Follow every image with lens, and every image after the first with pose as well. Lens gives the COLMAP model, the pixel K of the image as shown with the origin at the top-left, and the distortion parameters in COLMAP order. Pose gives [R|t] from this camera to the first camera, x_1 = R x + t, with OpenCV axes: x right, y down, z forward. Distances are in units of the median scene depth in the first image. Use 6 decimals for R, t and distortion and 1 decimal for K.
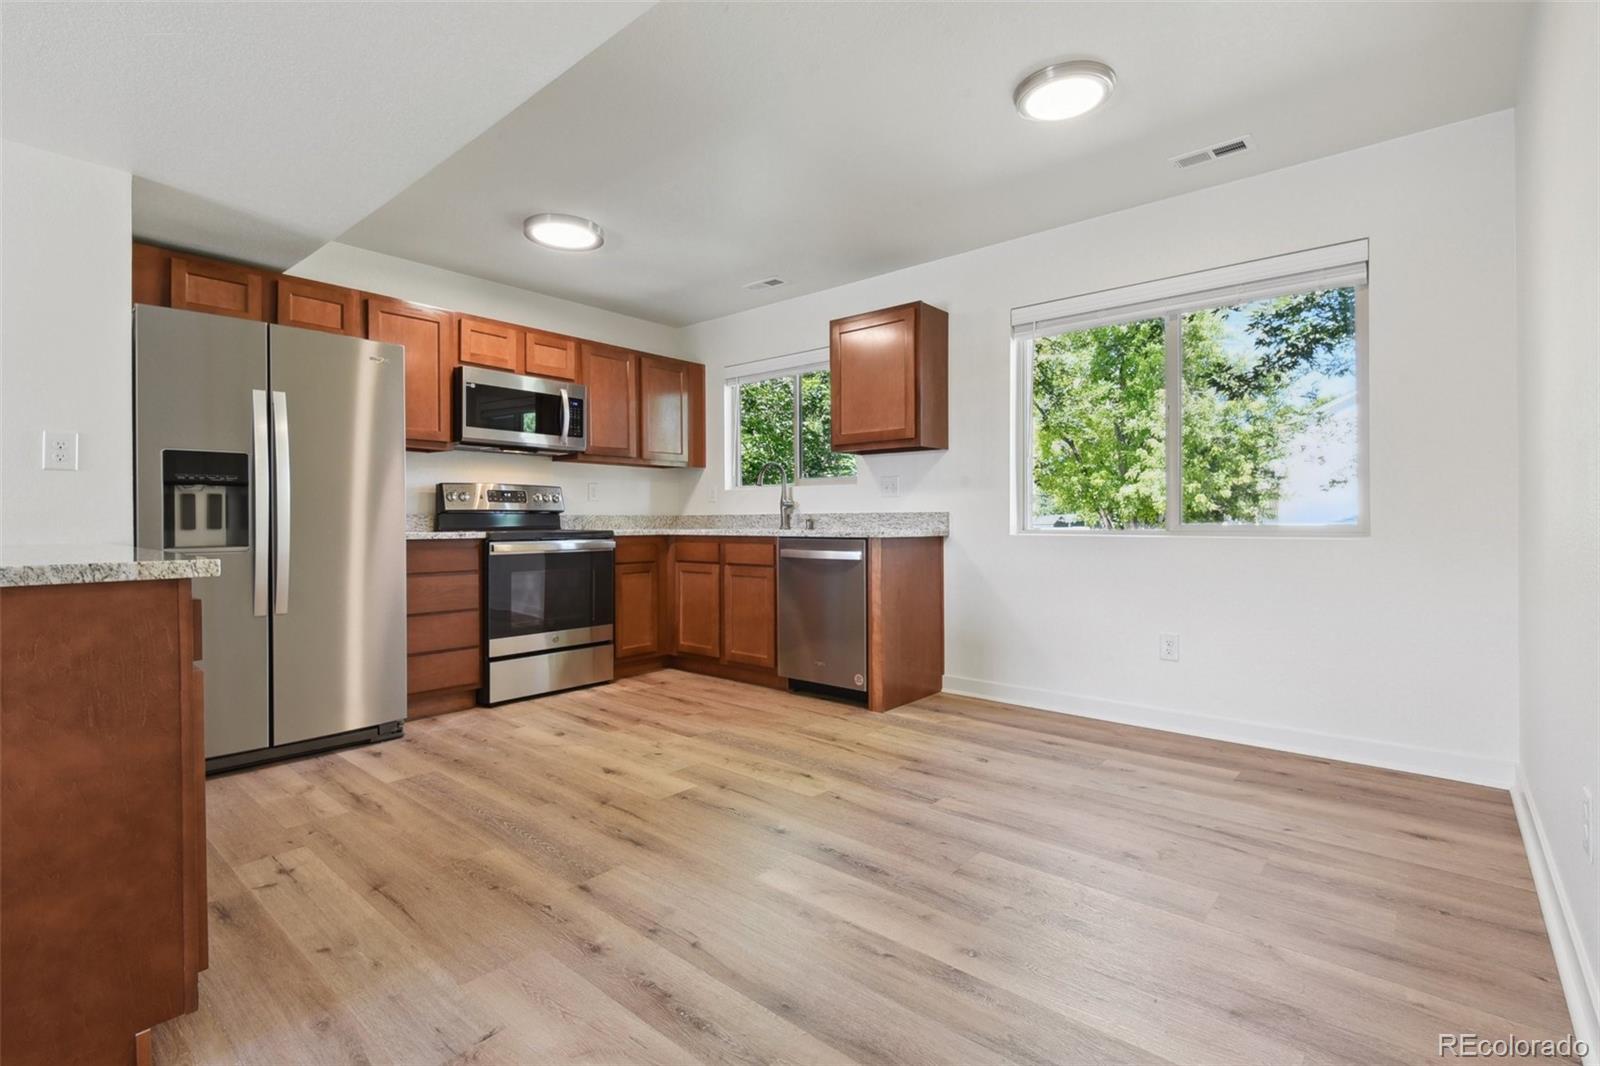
lens RADIAL K [[732.8, 0, 807.7], [0, 732.8, 525.7], [0, 0, 1]] dist [0.040374, -0.025529]
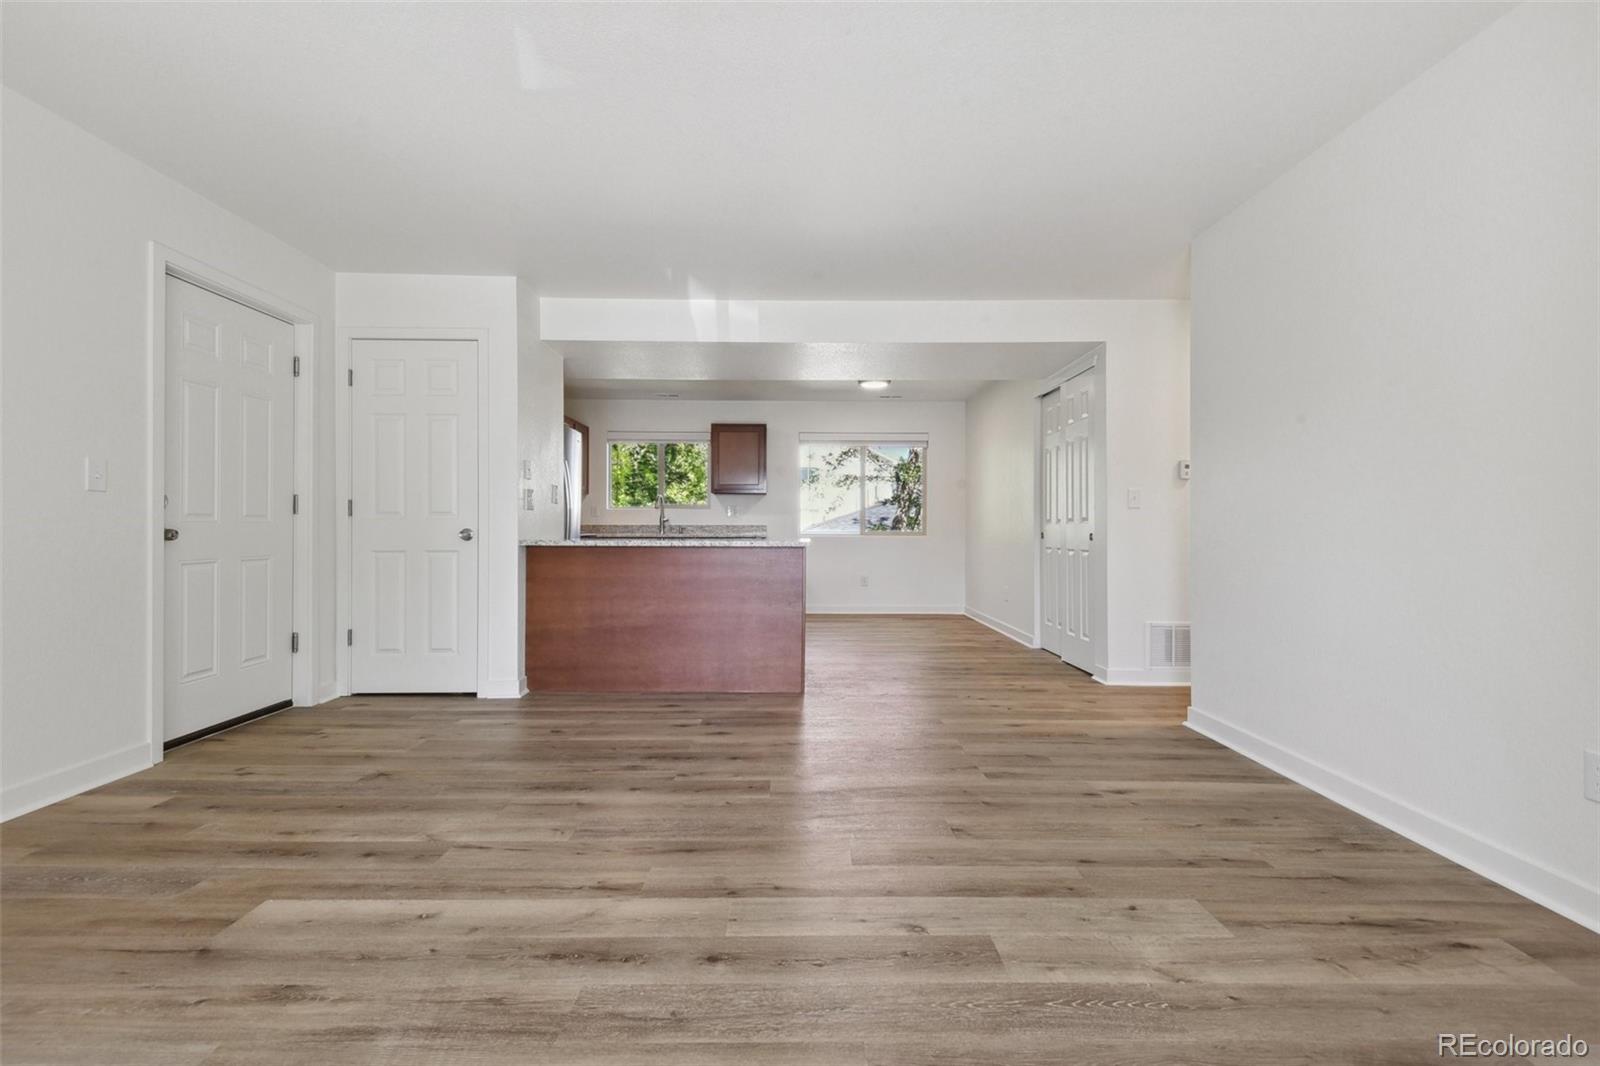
lens RADIAL K [[732.8, 0, 807.7], [0, 732.8, 525.7], [0, 0, 1]] dist [0.040374, -0.025529]
pose [[0.746698, 0.009484, 0.665096, -1.182233], [-0.000653, 0.999908, -0.013525, 0.010736], [-0.665163, 0.009664, 0.746635, -0.650058]]
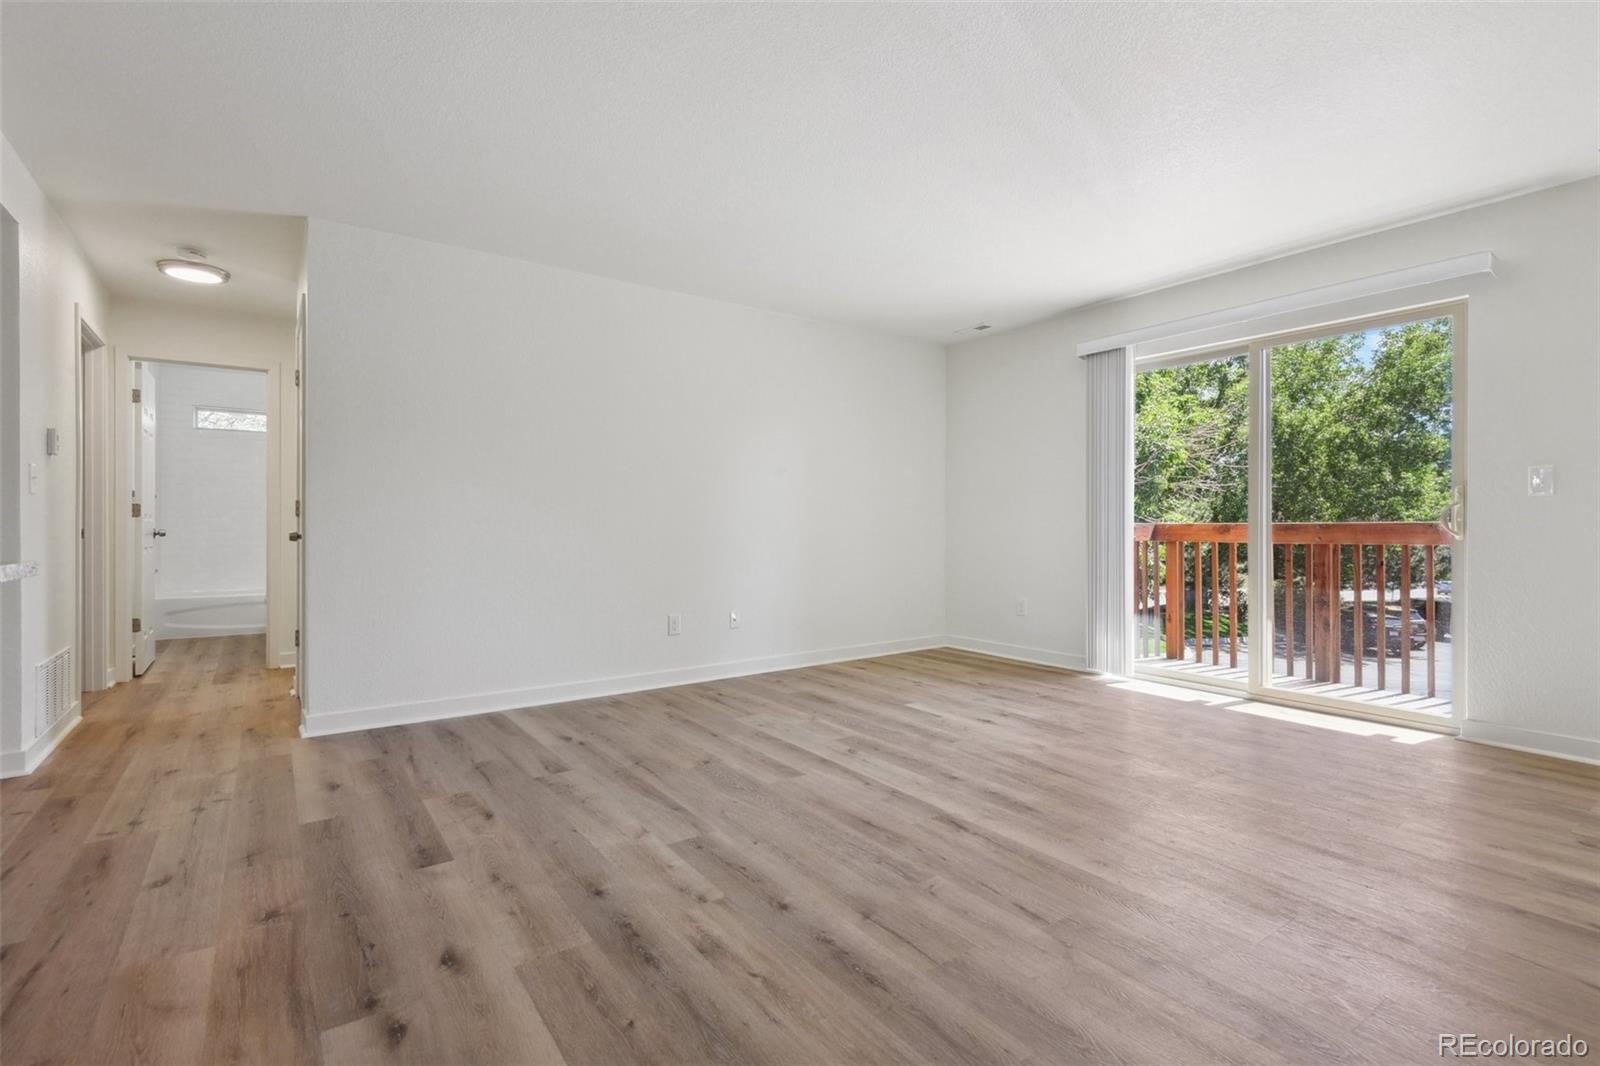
lens RADIAL K [[732.8, 0, 807.7], [0, 732.8, 525.7], [0, 0, 1]] dist [0.040374, -0.025529]
pose [[-0.973319, 0.002471, 0.229441, -0.948321], [0.004209, 0.999966, 0.007086, 0.000351], [-0.229416, 0.007862, -0.973297, 0.519468]]
